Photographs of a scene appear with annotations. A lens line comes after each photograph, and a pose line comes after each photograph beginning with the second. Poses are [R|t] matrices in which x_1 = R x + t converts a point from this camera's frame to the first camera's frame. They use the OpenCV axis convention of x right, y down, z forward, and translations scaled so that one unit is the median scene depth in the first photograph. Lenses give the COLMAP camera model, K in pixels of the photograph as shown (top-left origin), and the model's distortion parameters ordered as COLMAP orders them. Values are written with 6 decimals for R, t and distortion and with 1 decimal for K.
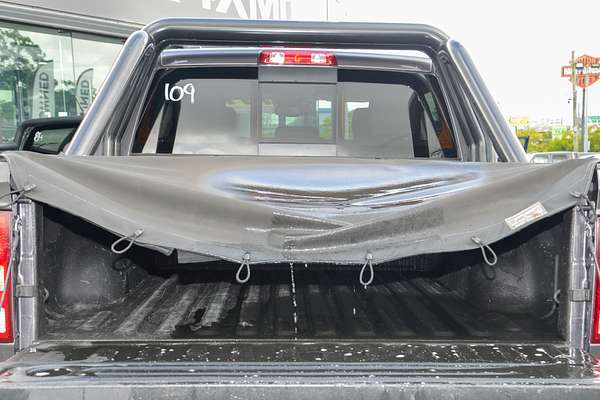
lens RADIAL K [[757.8, 0, 300.0], [0, 757.8, 200.0], [0, 0, 1]] dist [0.015803, 0.015660]
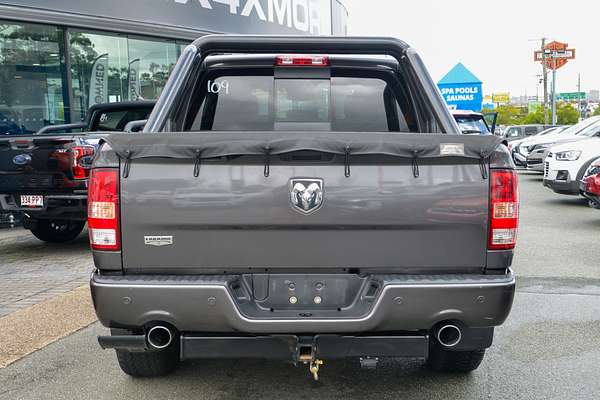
lens RADIAL K [[644.2, 0, 300.0], [0, 644.2, 200.0], [0, 0, 1]] dist [-0.007551, -0.008818]
pose [[0.999775, -0.007674, -0.019799, 0.013400], [0.008652, 0.998721, 0.049815, 0.008502], [0.019392, -0.049975, 0.998562, -0.180650]]
